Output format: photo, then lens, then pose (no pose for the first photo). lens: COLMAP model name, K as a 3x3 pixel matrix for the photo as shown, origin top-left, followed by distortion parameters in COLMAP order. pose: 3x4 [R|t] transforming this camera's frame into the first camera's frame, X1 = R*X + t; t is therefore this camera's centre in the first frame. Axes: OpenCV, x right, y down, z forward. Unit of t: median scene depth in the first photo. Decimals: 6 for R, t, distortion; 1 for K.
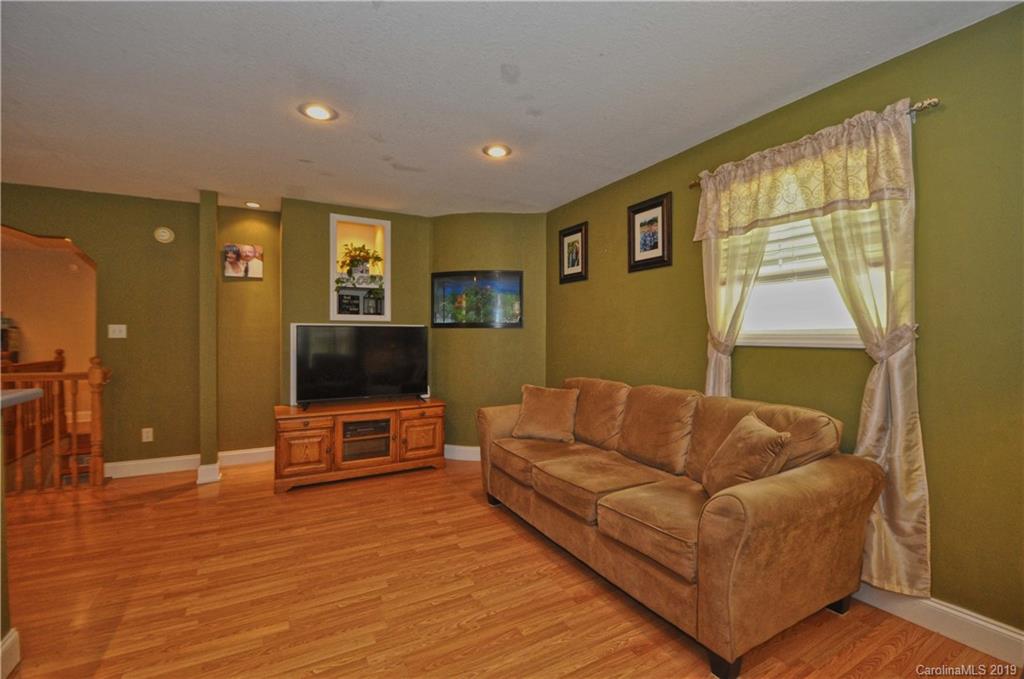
lens RADIAL K [[447.1, 0, 526.6], [0, 447.1, 334.3], [0, 0, 1]] dist [0.019500, -0.026577]
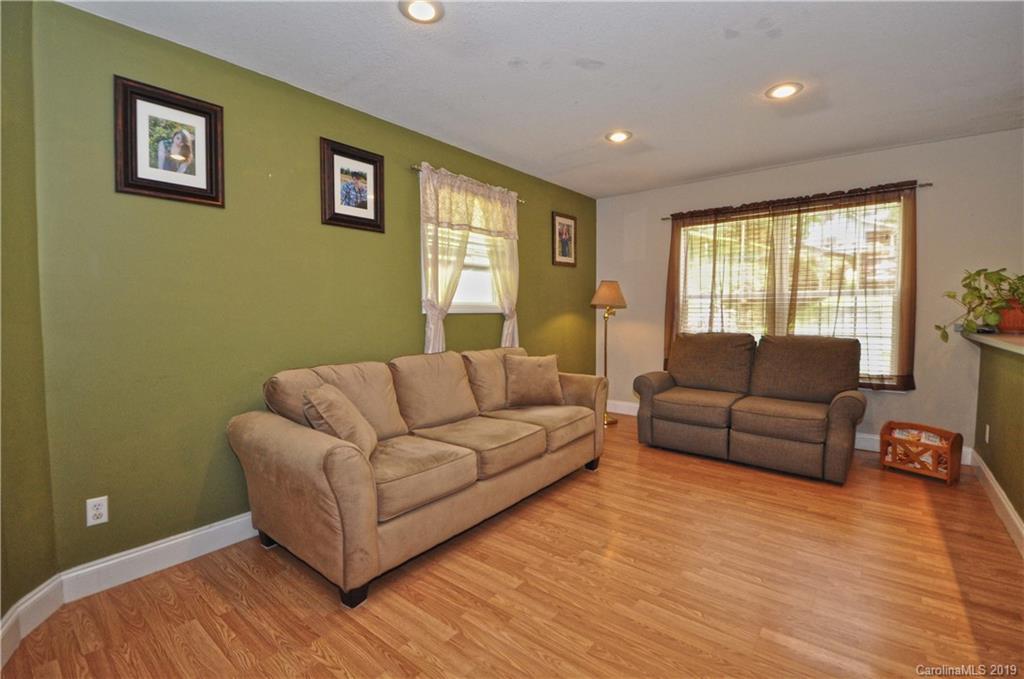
lens RADIAL K [[447.1, 0, 526.6], [0, 447.1, 334.3], [0, 0, 1]] dist [0.019500, -0.026577]
pose [[-0.374326, -0.050894, 0.925900, -0.822093], [-0.000528, 0.998504, 0.054671, 0.013980], [-0.927297, 0.019976, -0.373793, 1.253463]]
